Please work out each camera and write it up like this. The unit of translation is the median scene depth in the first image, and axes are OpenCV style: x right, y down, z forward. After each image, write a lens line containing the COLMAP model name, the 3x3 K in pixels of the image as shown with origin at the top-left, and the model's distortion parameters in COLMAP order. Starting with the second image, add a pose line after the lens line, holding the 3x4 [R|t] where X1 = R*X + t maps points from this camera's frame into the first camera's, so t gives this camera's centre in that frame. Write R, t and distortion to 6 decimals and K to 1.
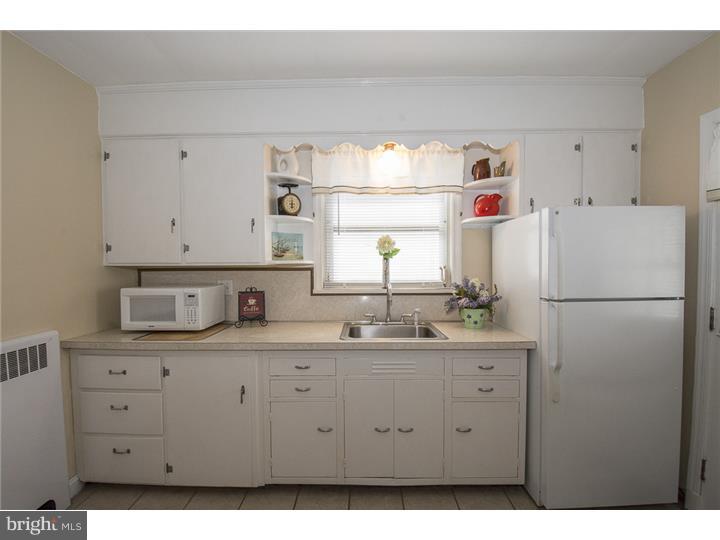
lens RADIAL K [[315.9, 0, 359.8], [0, 315.9, 276.6], [0, 0, 1]] dist [0.003006, -0.014250]
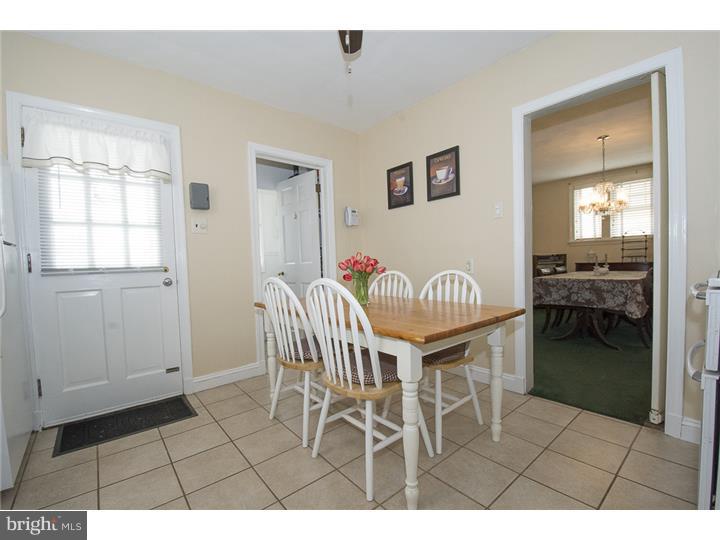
lens RADIAL K [[315.9, 0, 359.8], [0, 315.9, 276.6], [0, 0, 1]] dist [0.003006, -0.014250]
pose [[-0.654437, -0.006368, 0.756089, -0.461349], [0.059960, 0.996378, 0.060290, 0.136373], [-0.753735, 0.084792, -0.651686, 0.570615]]
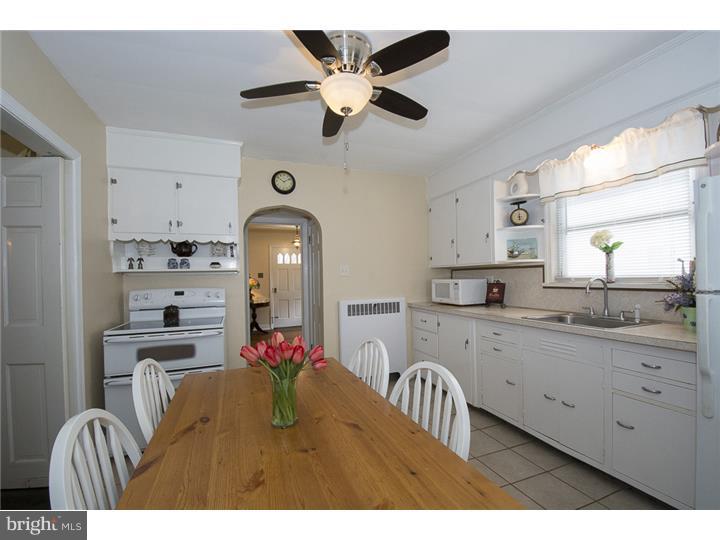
lens RADIAL K [[315.9, 0, 359.8], [0, 315.9, 276.6], [0, 0, 1]] dist [0.003006, -0.014250]
pose [[0.374720, -0.002640, -0.927134, 0.743848], [-0.015550, 0.999837, -0.009131, 0.040273], [0.927007, 0.017839, 0.374618, -0.099239]]
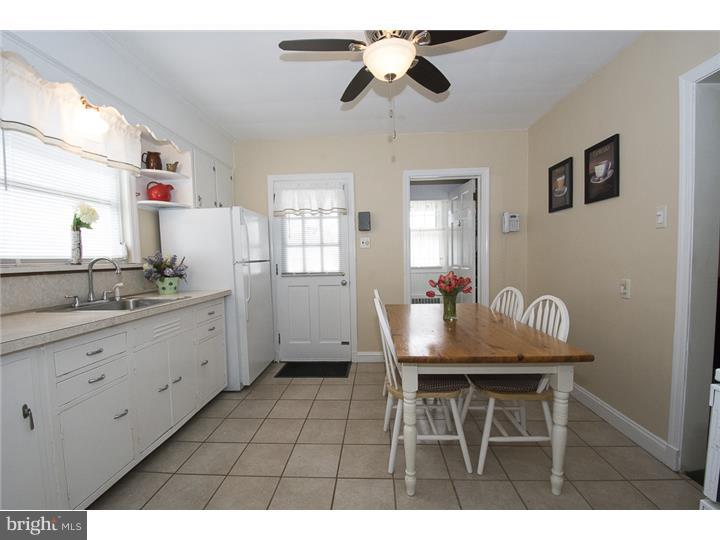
lens RADIAL K [[315.9, 0, 359.8], [0, 315.9, 276.6], [0, 0, 1]] dist [0.003006, -0.014250]
pose [[0.038444, -0.057600, 0.997599, -0.778034], [0.054399, 0.996977, 0.055467, 0.066676], [-0.997779, 0.052136, 0.041461, 0.216581]]
